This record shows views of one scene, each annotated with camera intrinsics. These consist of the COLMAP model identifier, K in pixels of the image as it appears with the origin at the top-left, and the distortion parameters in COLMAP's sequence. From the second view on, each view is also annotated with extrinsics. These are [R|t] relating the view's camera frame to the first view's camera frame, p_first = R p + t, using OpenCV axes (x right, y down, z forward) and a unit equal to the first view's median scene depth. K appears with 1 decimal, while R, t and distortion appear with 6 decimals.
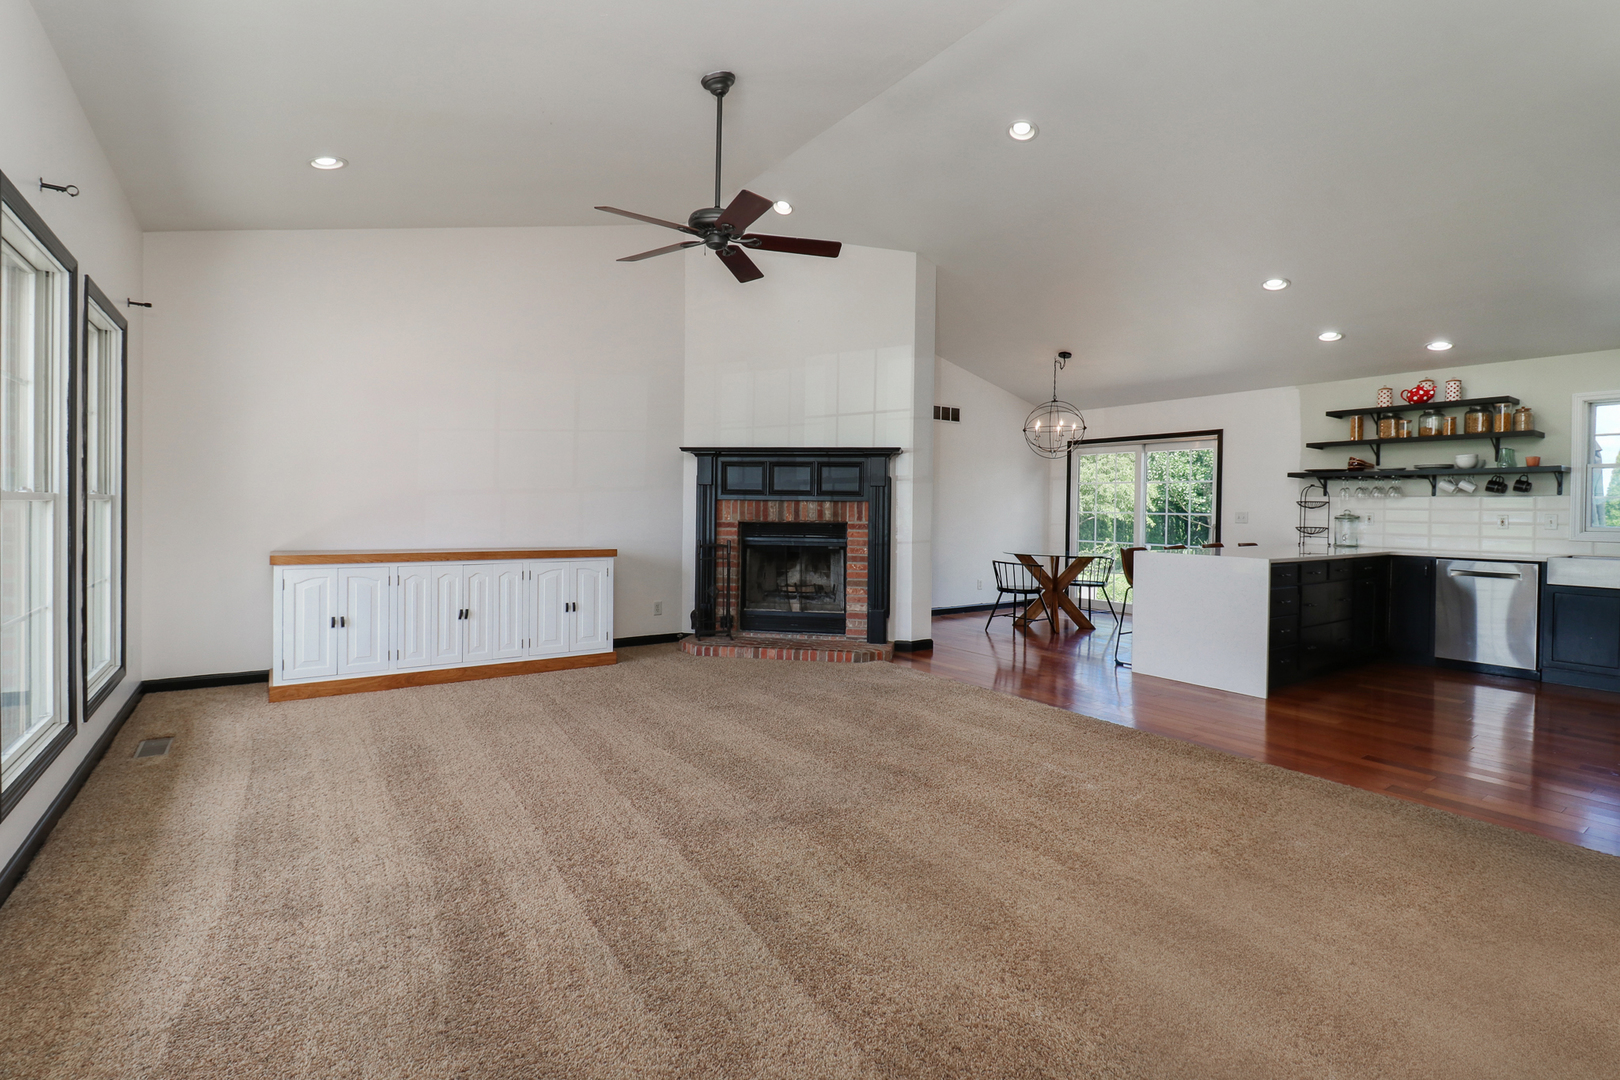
lens RADIAL K [[743.2, 0, 836.1], [0, 743.2, 507.7], [0, 0, 1]] dist [0.011940, -0.008313]
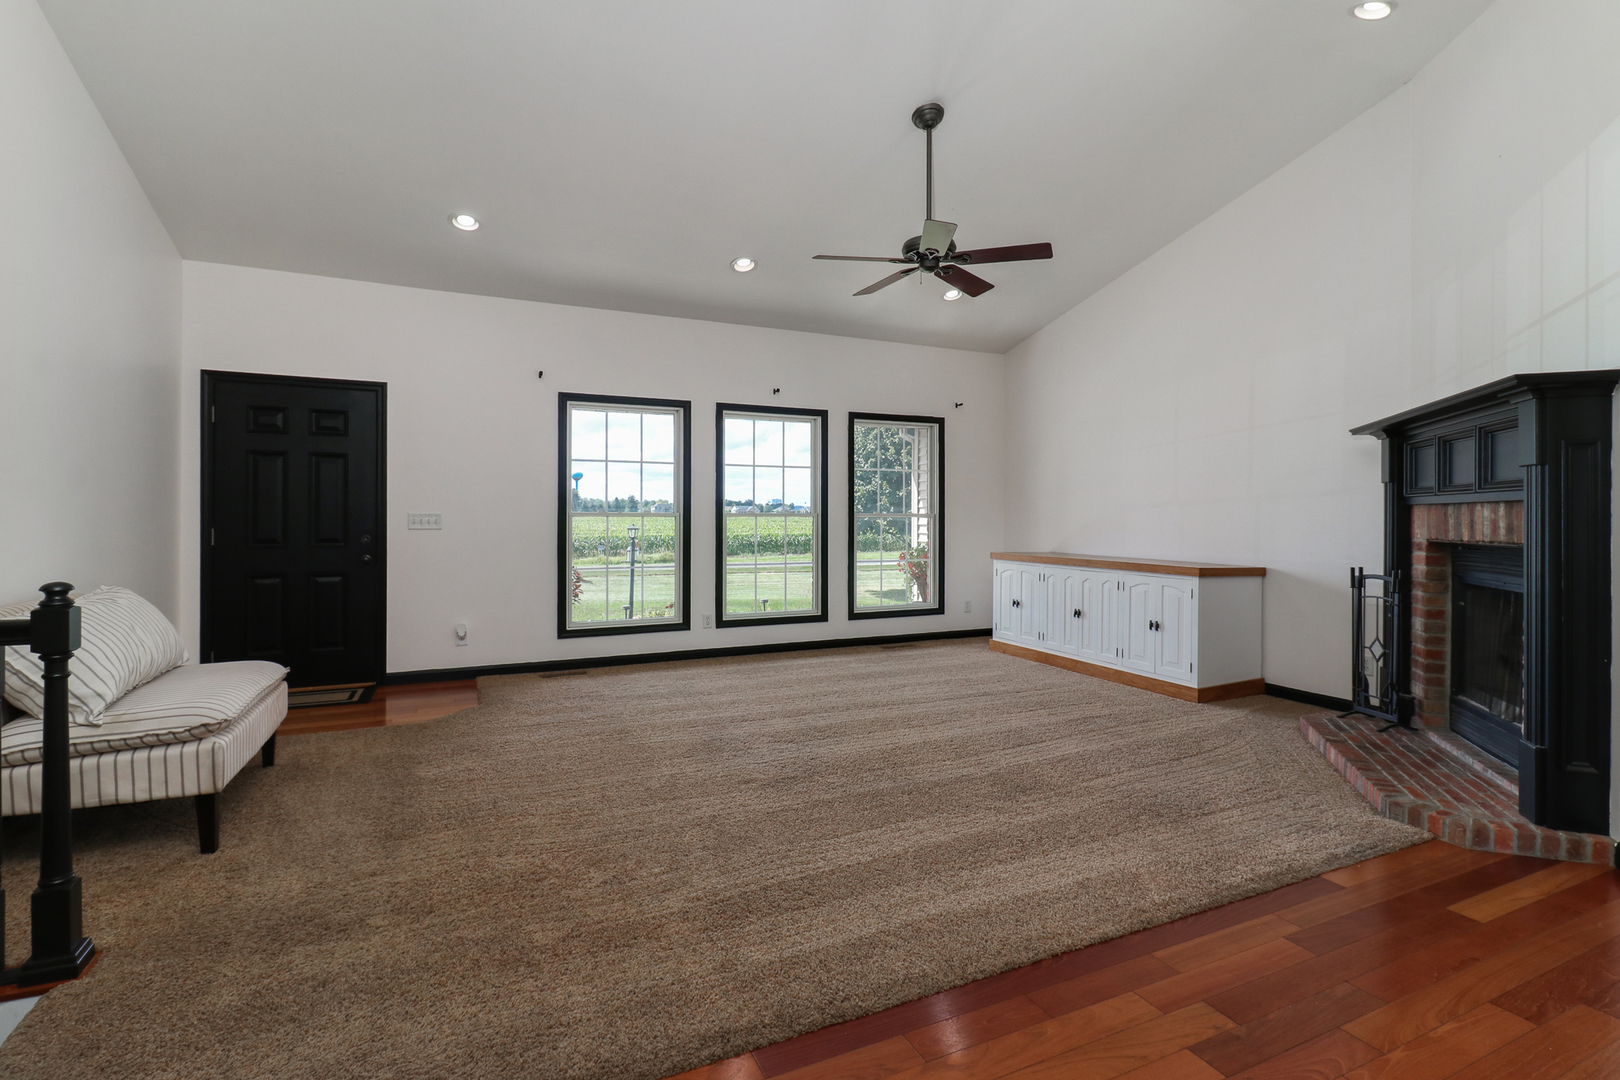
lens RADIAL K [[743.2, 0, 773.7], [0, 743.2, 533.0], [0, 0, 1]] dist [0.011940, -0.008313]
pose [[-0.197602, 0.009083, -0.980240, 0.565672], [-0.003929, 0.999942, 0.010057, 0.008239], [0.980274, 0.005839, -0.197555, 0.621370]]
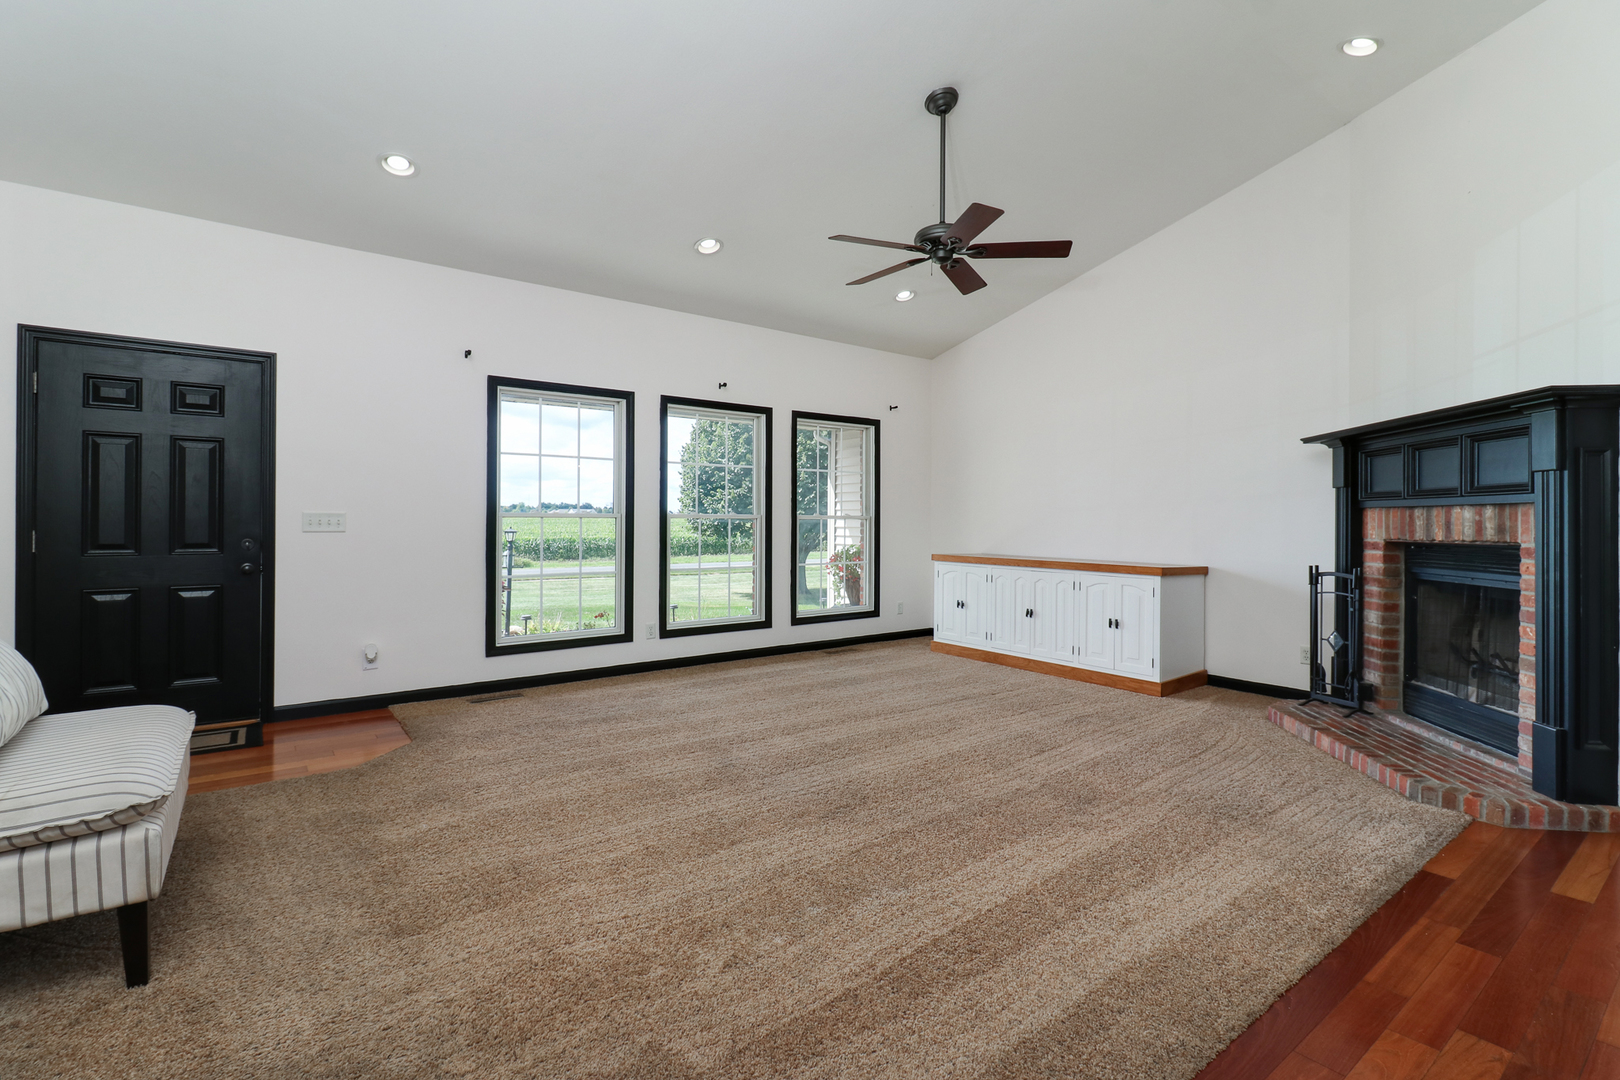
lens RADIAL K [[743.2, 0, 807.1], [0, 743.2, 531.4], [0, 0, 1]] dist [0.011940, -0.008313]
pose [[0.013244, 0.002935, -0.999908, 0.521884], [-0.003317, 0.999990, 0.002891, 0.010369], [0.999907, 0.003278, 0.013253, 0.497864]]
